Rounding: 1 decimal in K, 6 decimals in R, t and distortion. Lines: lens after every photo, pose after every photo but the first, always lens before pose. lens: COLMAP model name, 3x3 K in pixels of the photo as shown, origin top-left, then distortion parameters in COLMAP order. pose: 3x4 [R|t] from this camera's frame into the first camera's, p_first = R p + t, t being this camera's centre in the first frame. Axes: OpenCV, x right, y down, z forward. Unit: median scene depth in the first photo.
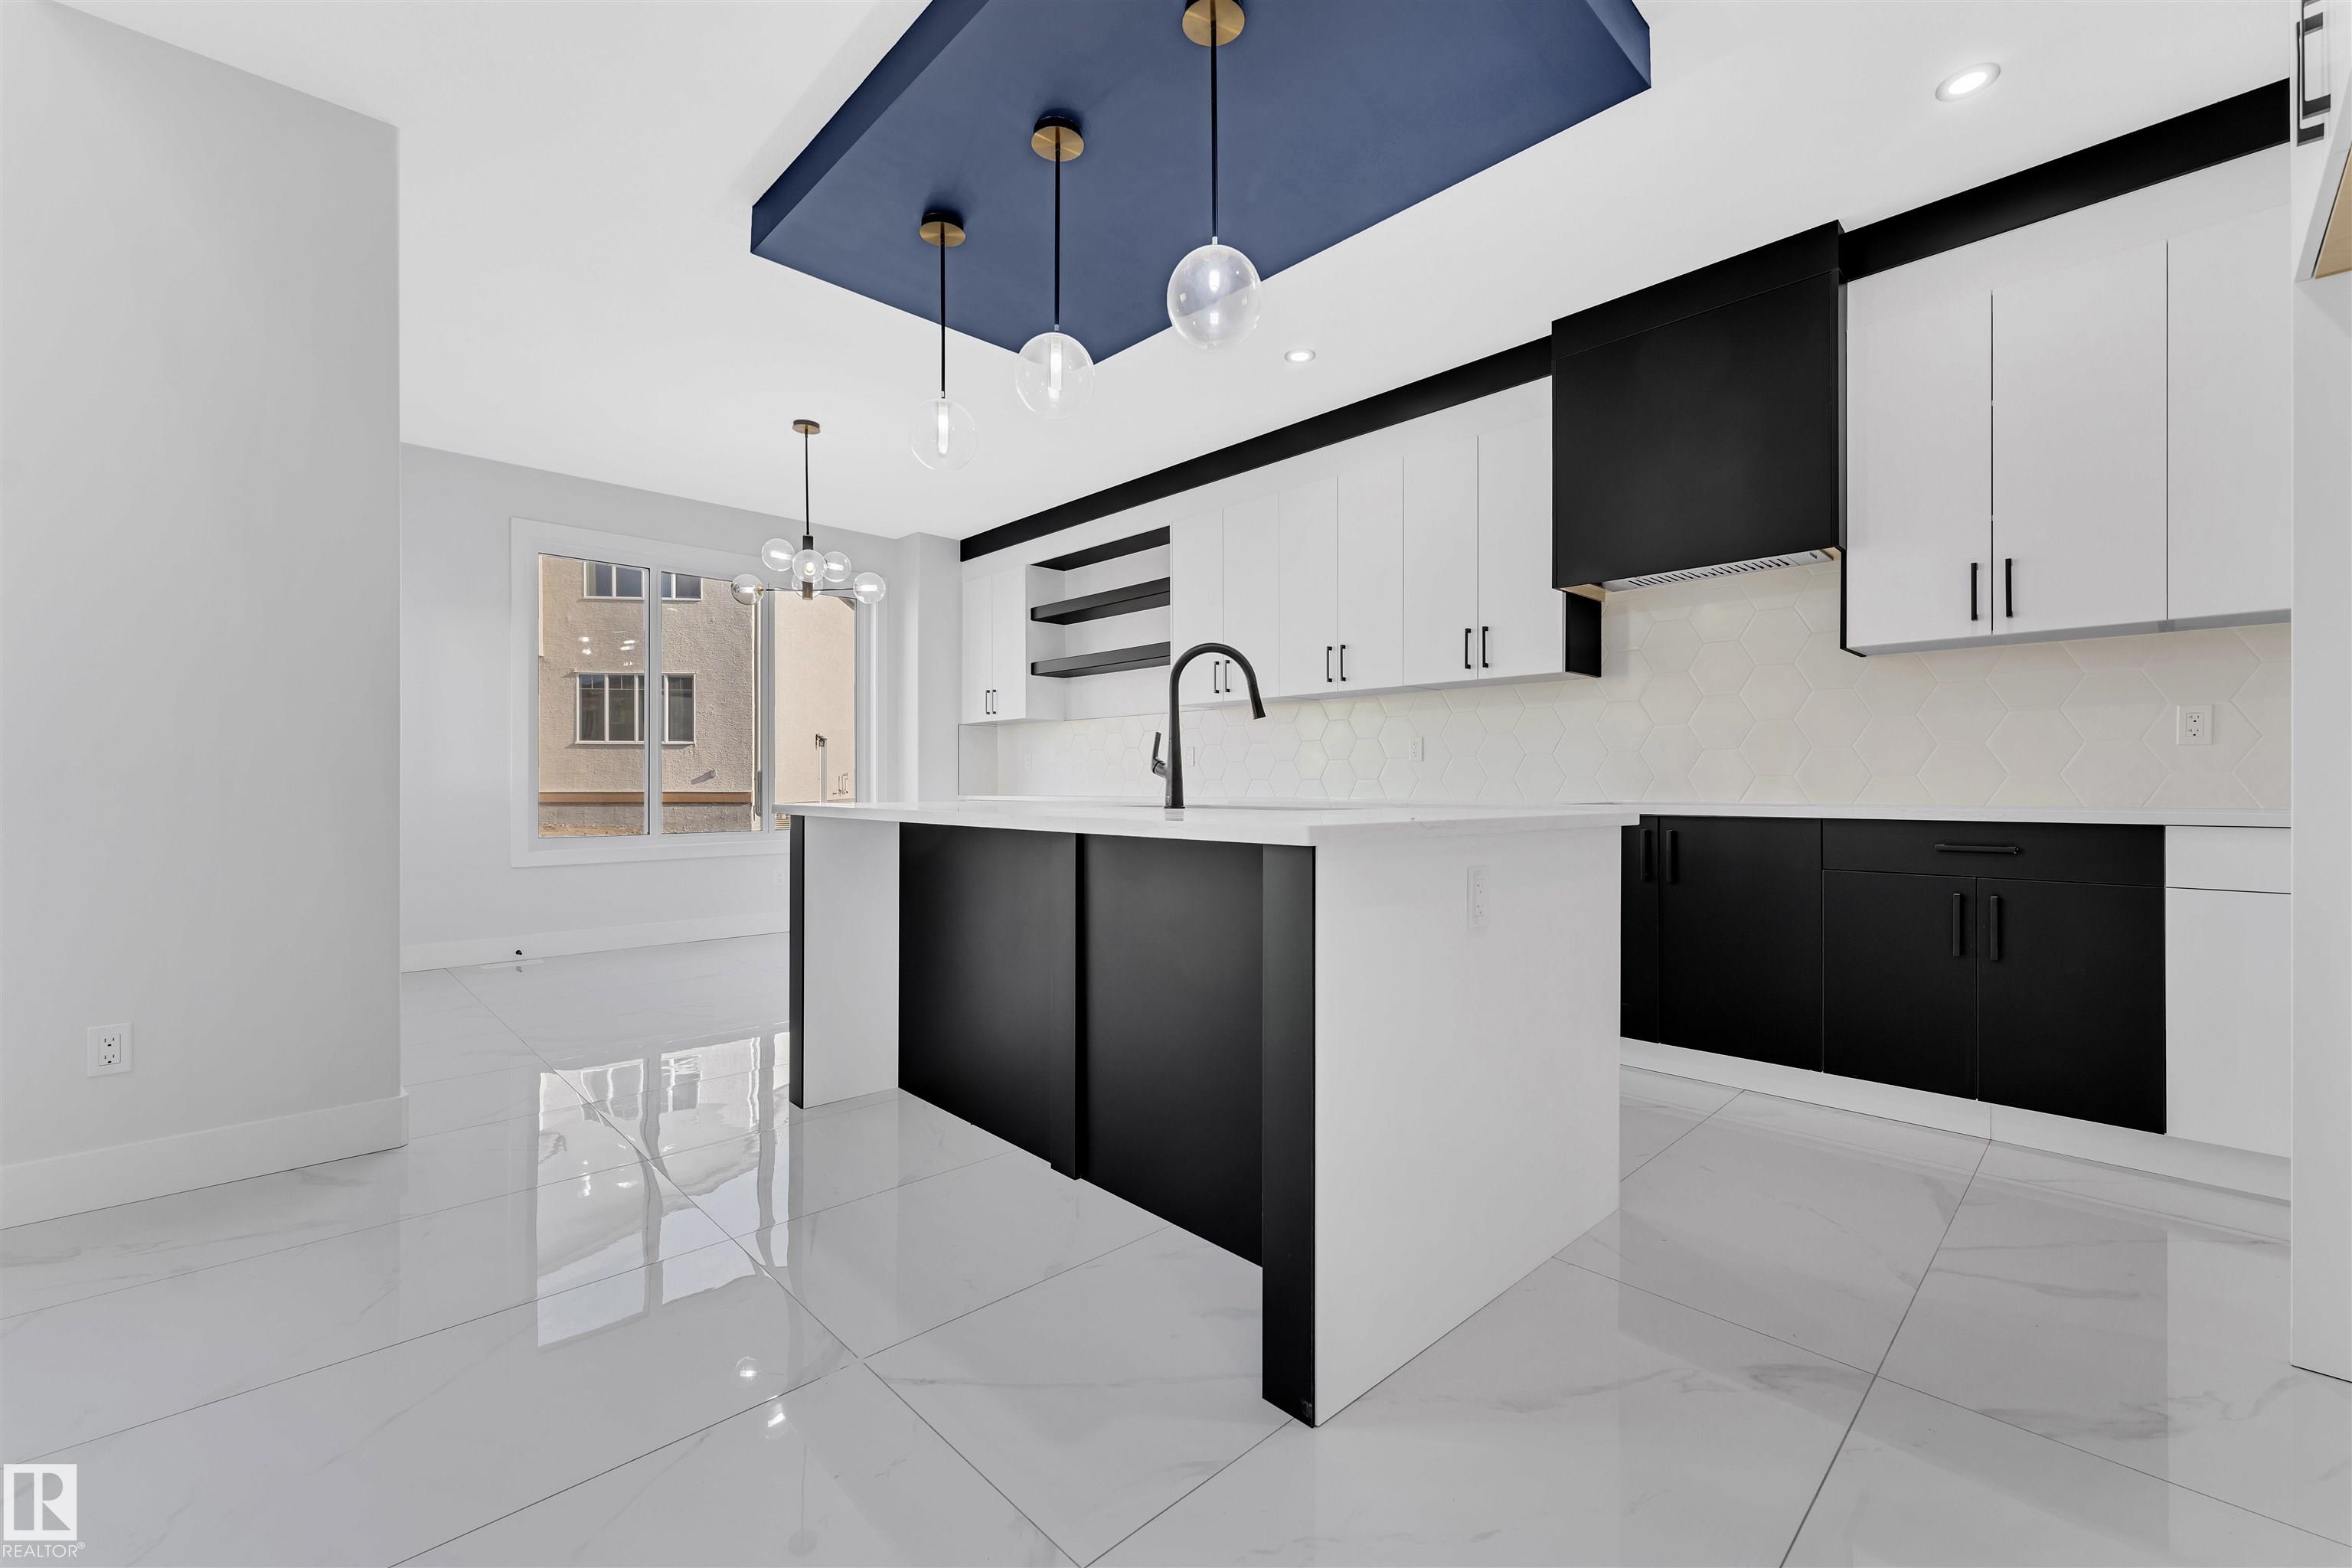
lens RADIAL K [[962.6, 0, 1189.1], [0, 962.6, 783.7], [0, 0, 1]] dist [0.003200, -0.000104]
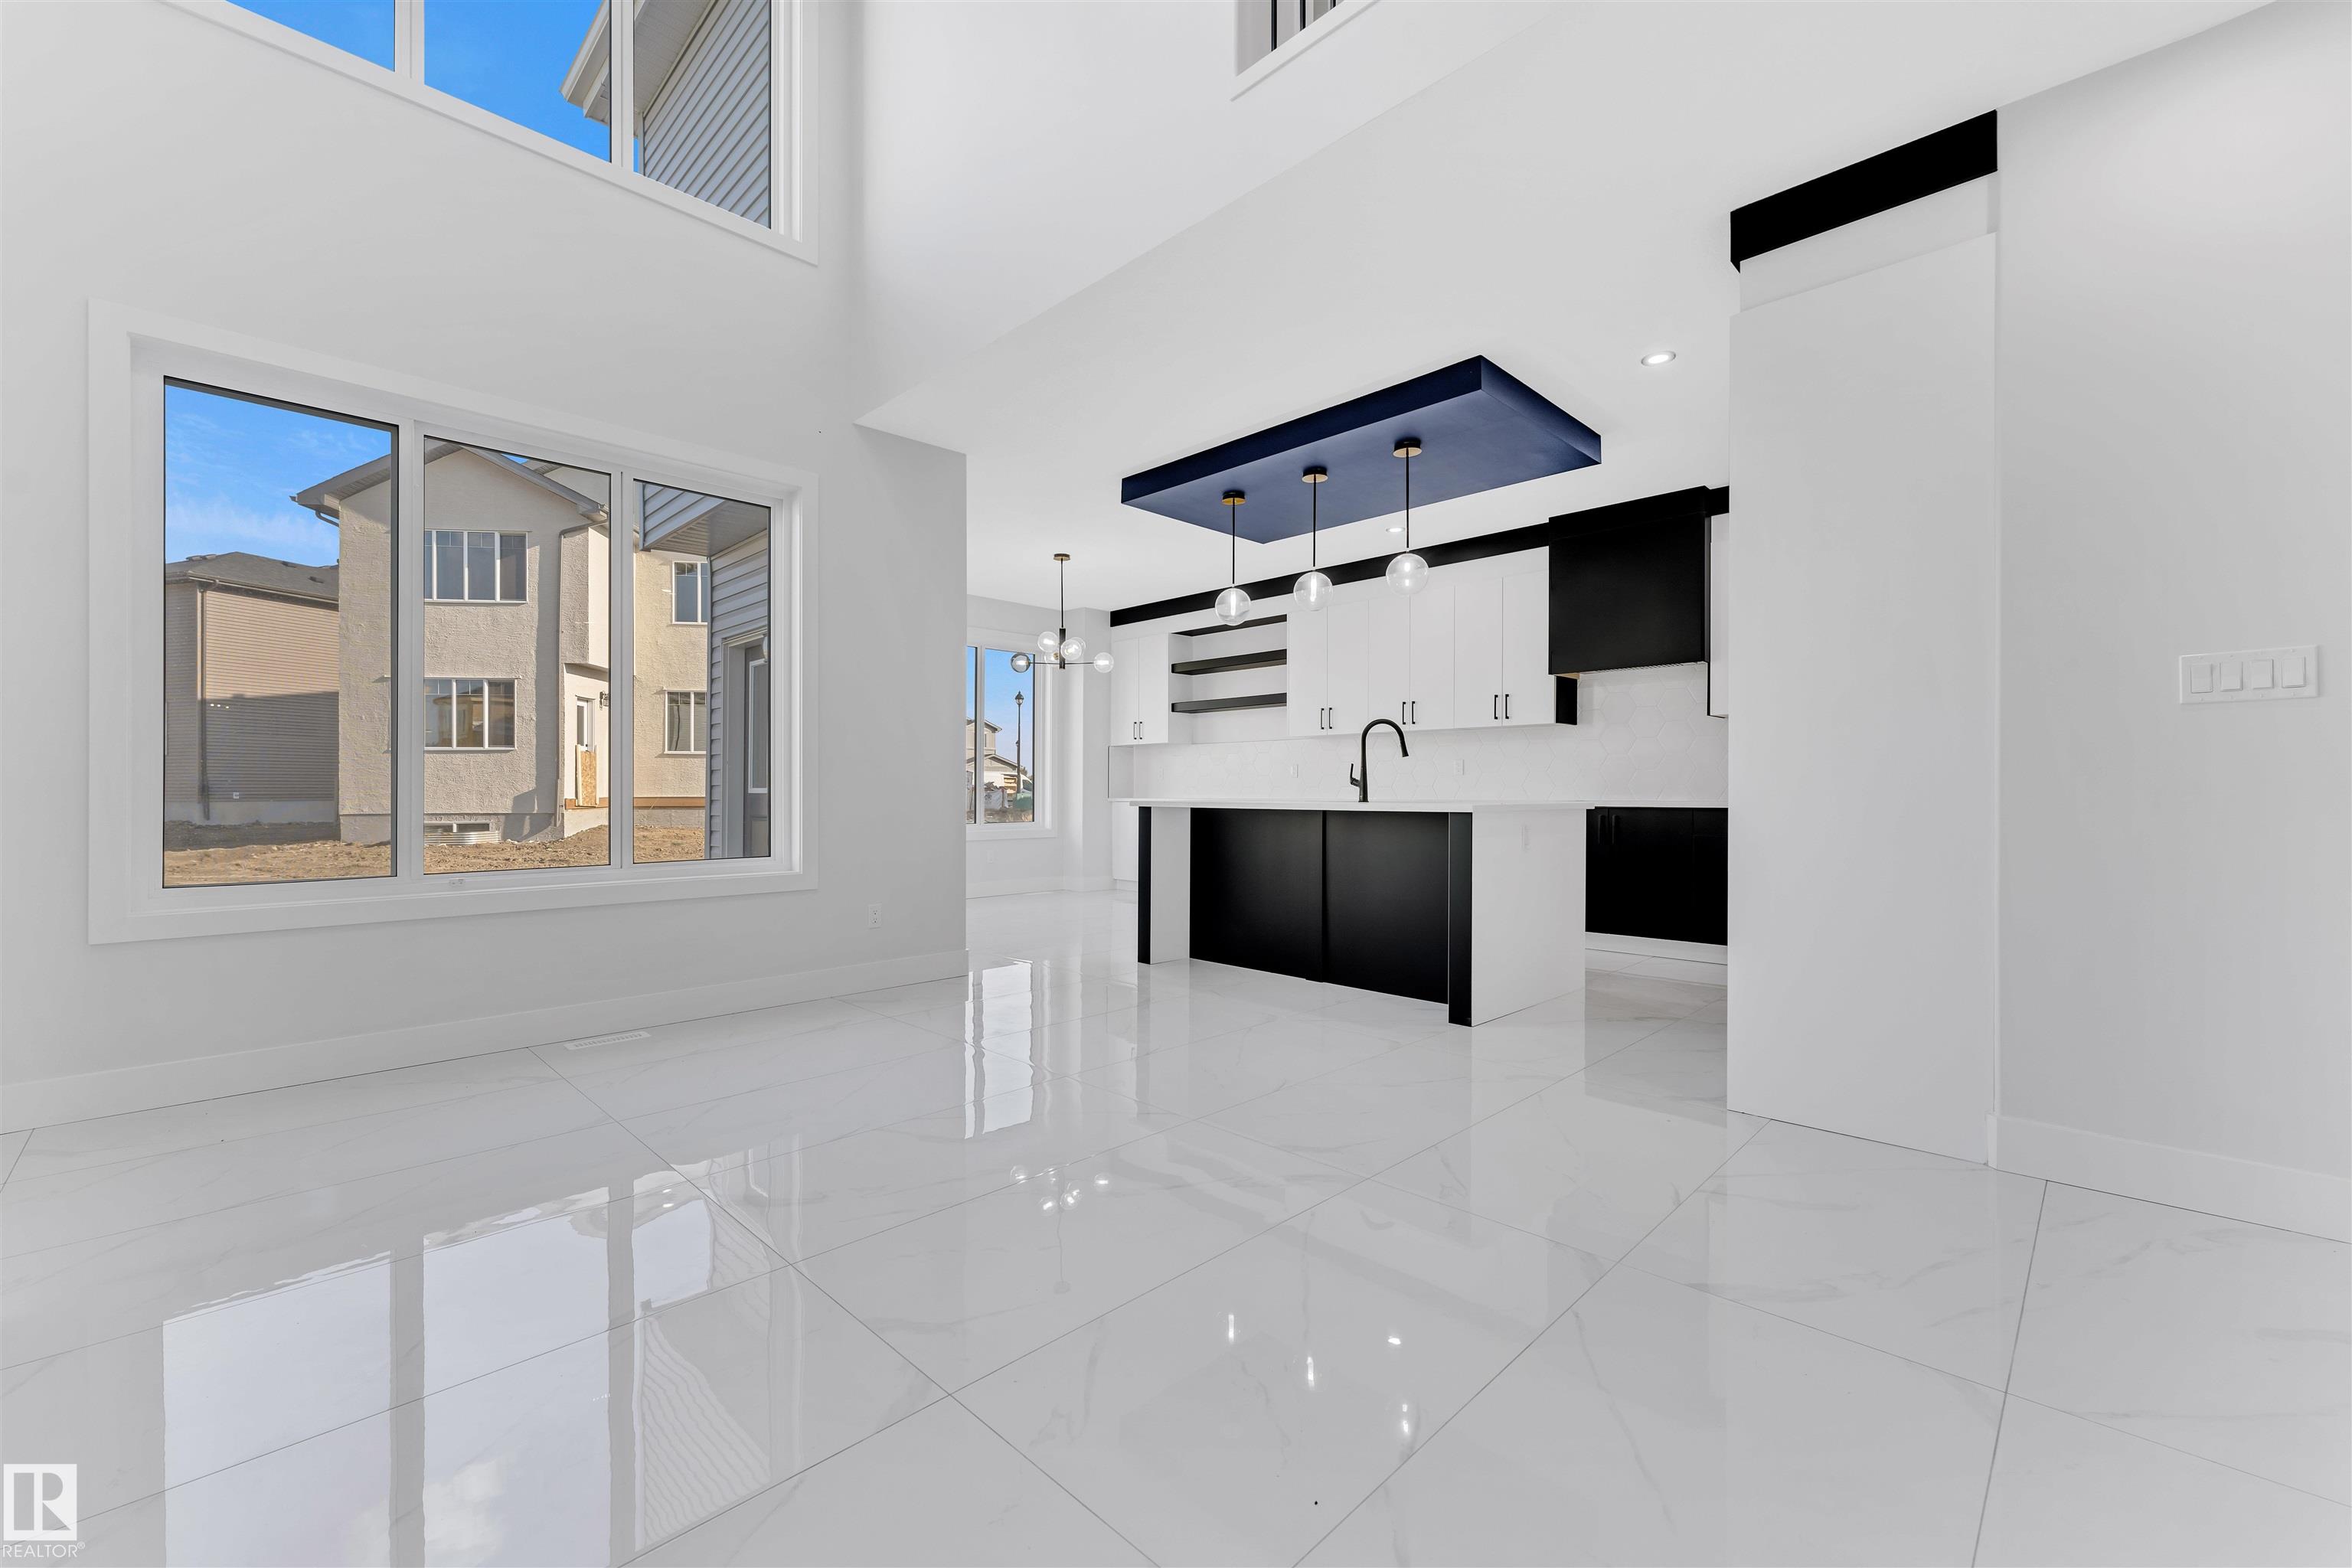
lens RADIAL K [[962.6, 0, 1175.7], [0, 962.6, 803.8], [0, 0, 1]] dist [0.003200, -0.000104]
pose [[0.999931, -0.001404, 0.011676, -0.282846], [0.001221, 0.999876, 0.015710, -0.001744], [-0.011697, -0.015694, 0.999808, -0.653499]]
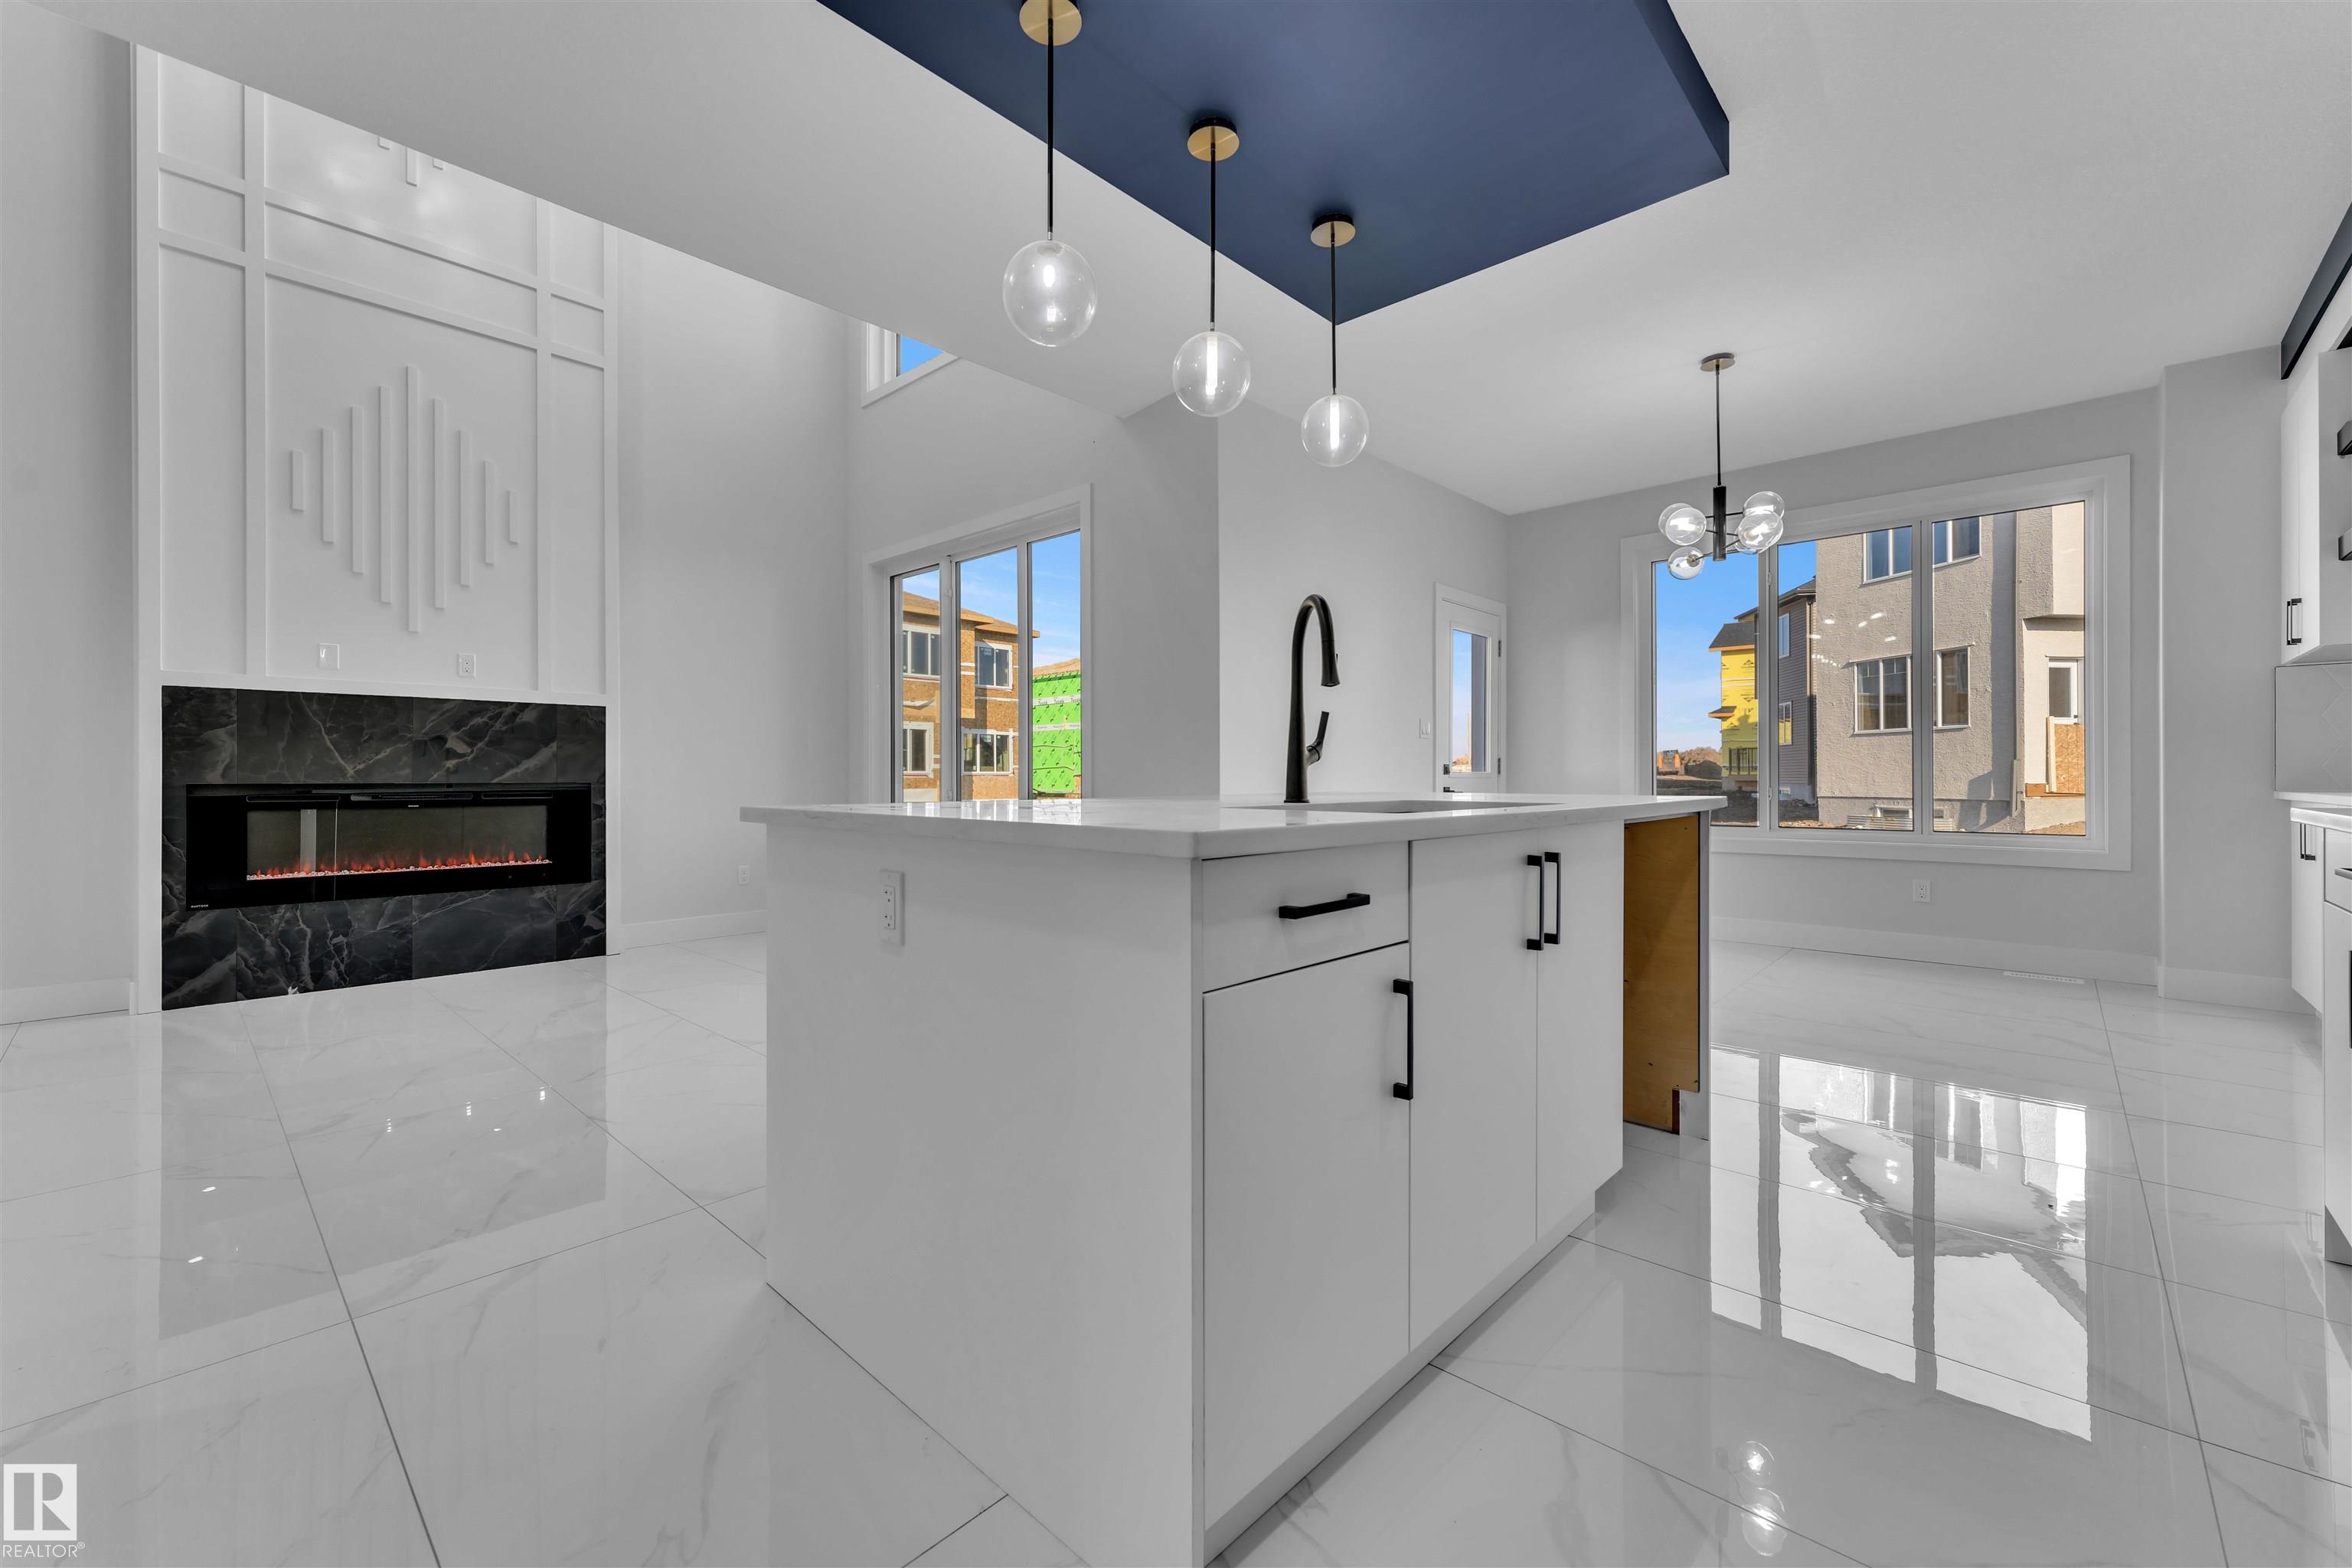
lens RADIAL K [[962.6, 0, 1172.5], [0, 962.6, 772.7], [0, 0, 1]] dist [0.003200, -0.000104]
pose [[0.038650, -0.003610, -0.999246, 0.551369], [0.004127, 0.999986, -0.003453, -0.000270], [0.999244, -0.003990, 0.038665, 0.570112]]
